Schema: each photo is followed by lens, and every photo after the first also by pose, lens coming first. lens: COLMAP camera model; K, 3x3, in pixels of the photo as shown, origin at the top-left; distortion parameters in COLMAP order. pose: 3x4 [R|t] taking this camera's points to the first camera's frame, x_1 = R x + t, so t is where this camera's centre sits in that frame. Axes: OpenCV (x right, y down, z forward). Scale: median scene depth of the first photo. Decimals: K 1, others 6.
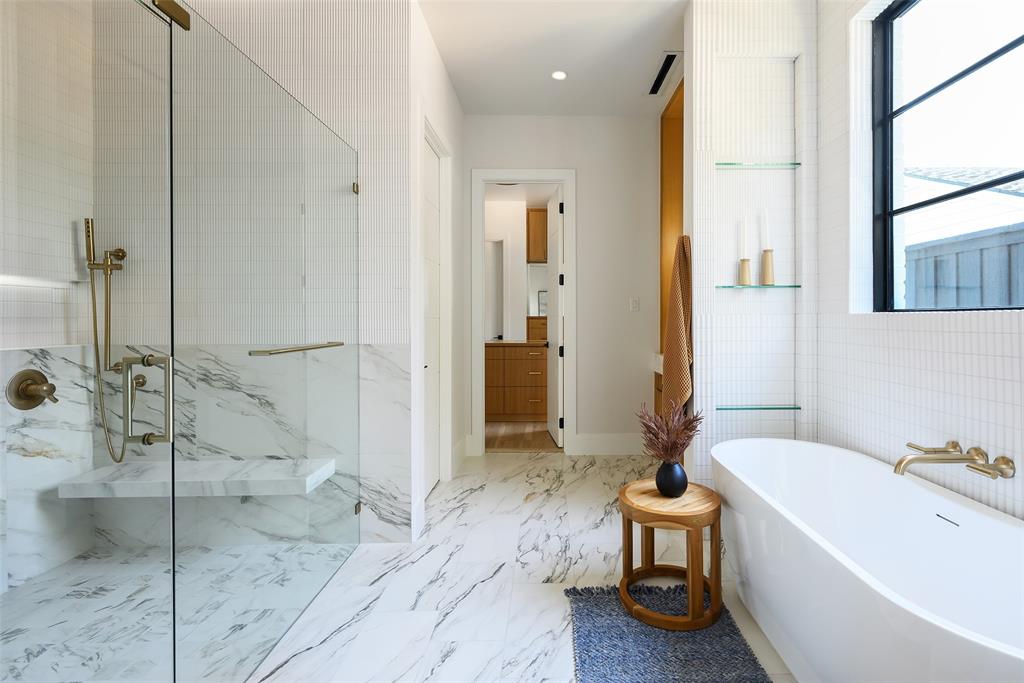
lens RADIAL K [[482.9, 0, 580.0], [0, 482.9, 317.9], [0, 0, 1]] dist [-0.003907, -0.000194]
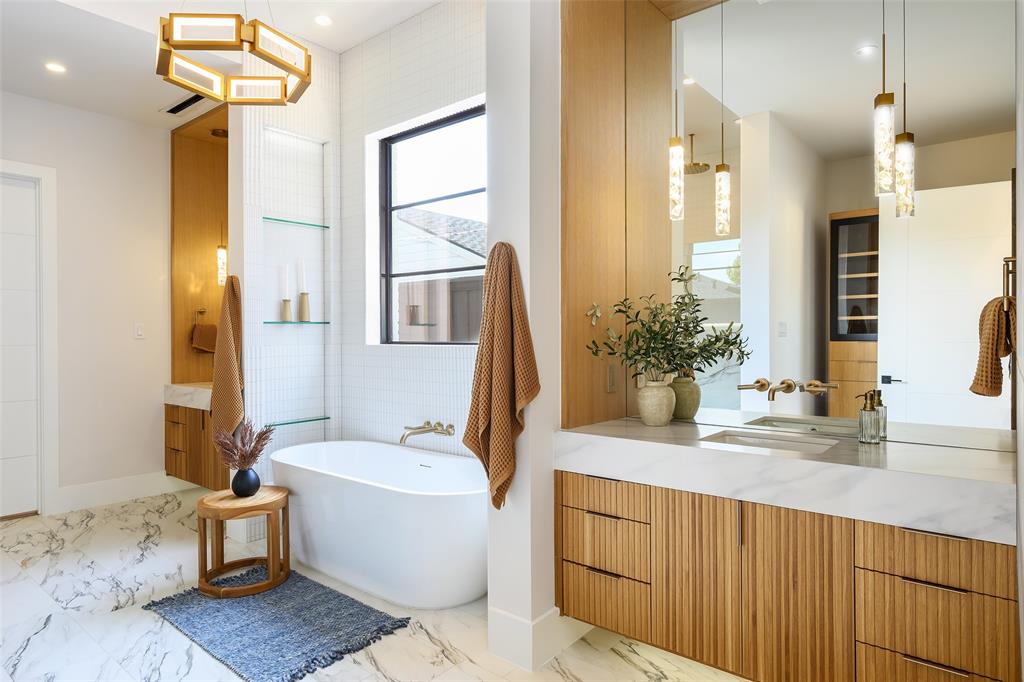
lens RADIAL K [[594.7, 0, 512.0], [0, 594.7, 341.0], [0, 0, 1]] dist [-0.003071, -0.000266]
pose [[0.680068, -0.013564, 0.733023, -0.410284], [0.003015, 0.999872, 0.015706, -0.045129], [-0.733142, -0.008471, 0.680022, -0.474946]]
